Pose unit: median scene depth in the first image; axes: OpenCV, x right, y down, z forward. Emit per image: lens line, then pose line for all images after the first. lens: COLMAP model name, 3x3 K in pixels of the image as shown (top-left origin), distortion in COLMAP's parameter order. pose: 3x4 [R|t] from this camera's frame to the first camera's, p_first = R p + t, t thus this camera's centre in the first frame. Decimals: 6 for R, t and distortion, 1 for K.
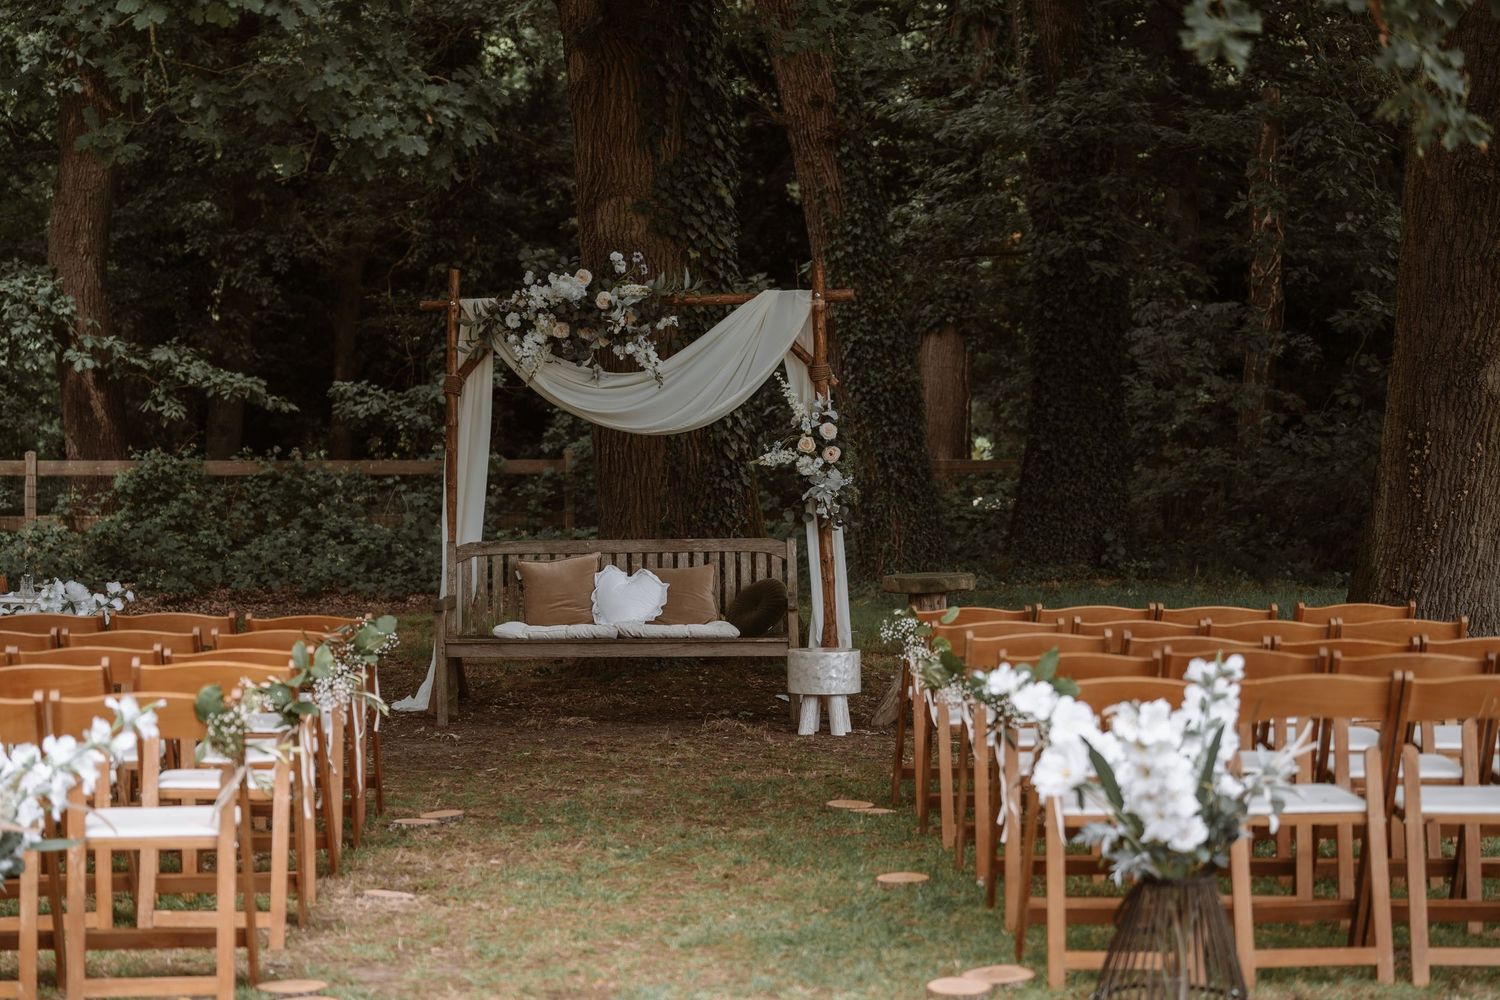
lens RADIAL K [[3020.6, 0, 750.2], [0, 3020.6, 499.6], [0, 0, 1]] dist [0.012366, 0.000000]
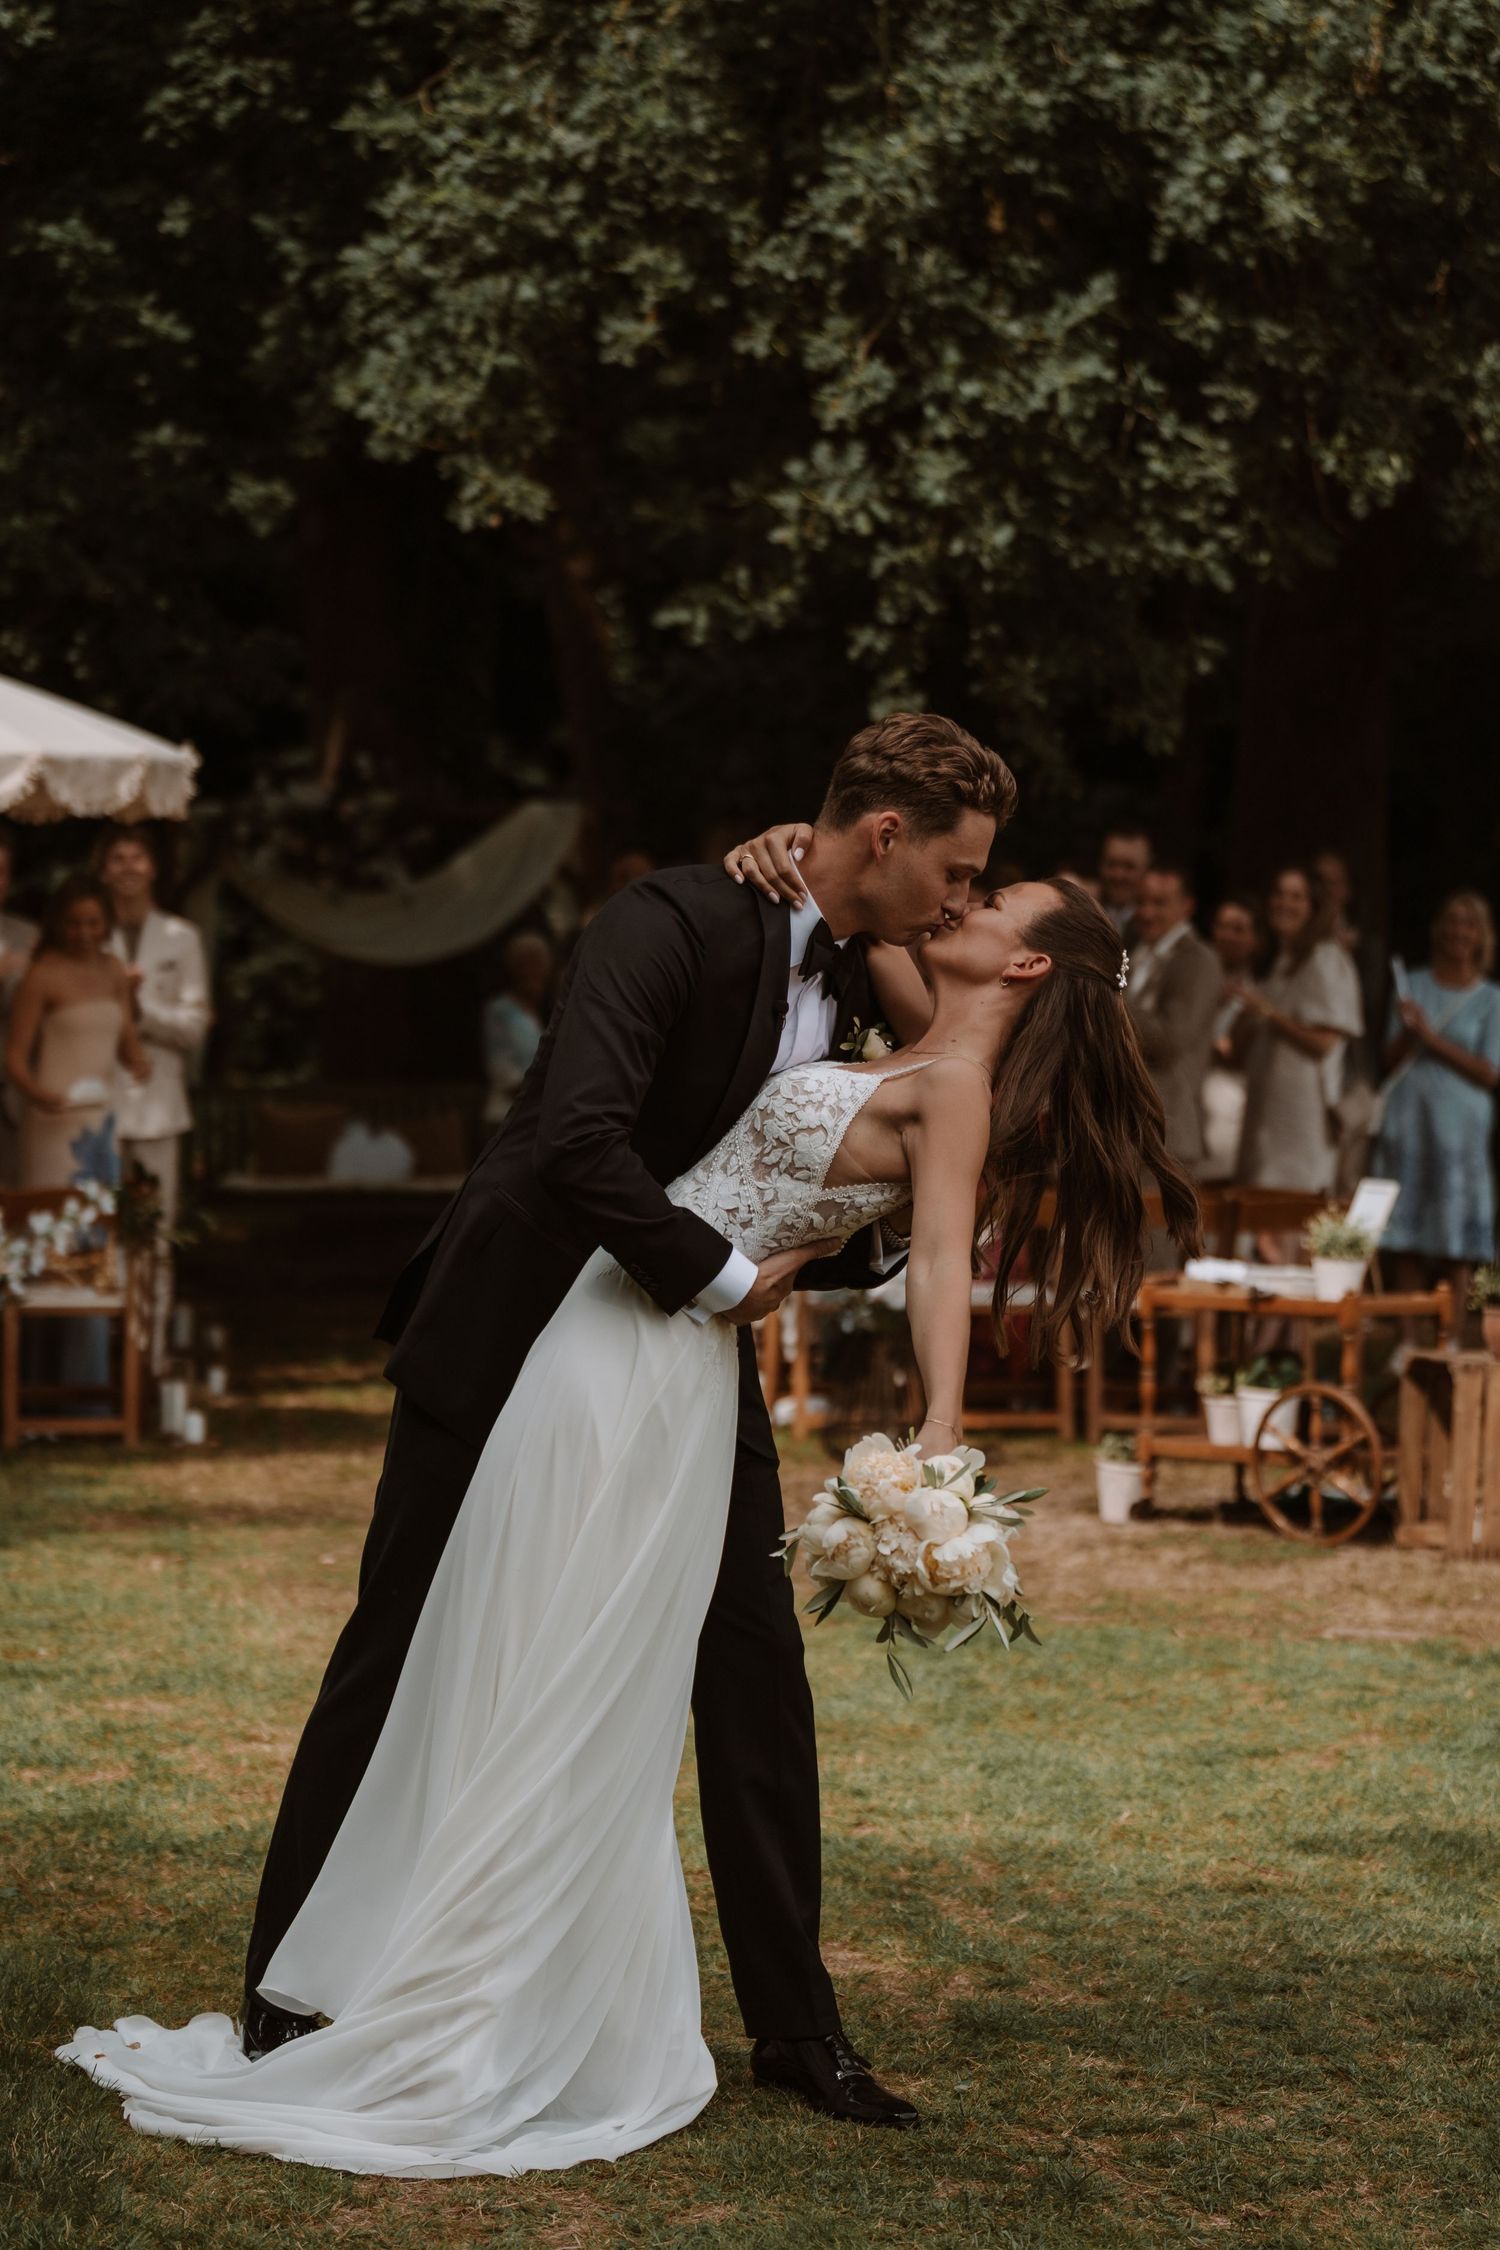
lens RADIAL K [[4945.7, 0, 749.9], [0, 4945.7, 1124.9], [0, 0, 1]] dist [-0.005578, 0.000000]
pose [[0.997417, 0.026318, 0.066833, -0.025897], [-0.027349, 0.999520, 0.014547, 0.000896], [-0.066418, -0.016338, 0.997658, -0.438718]]
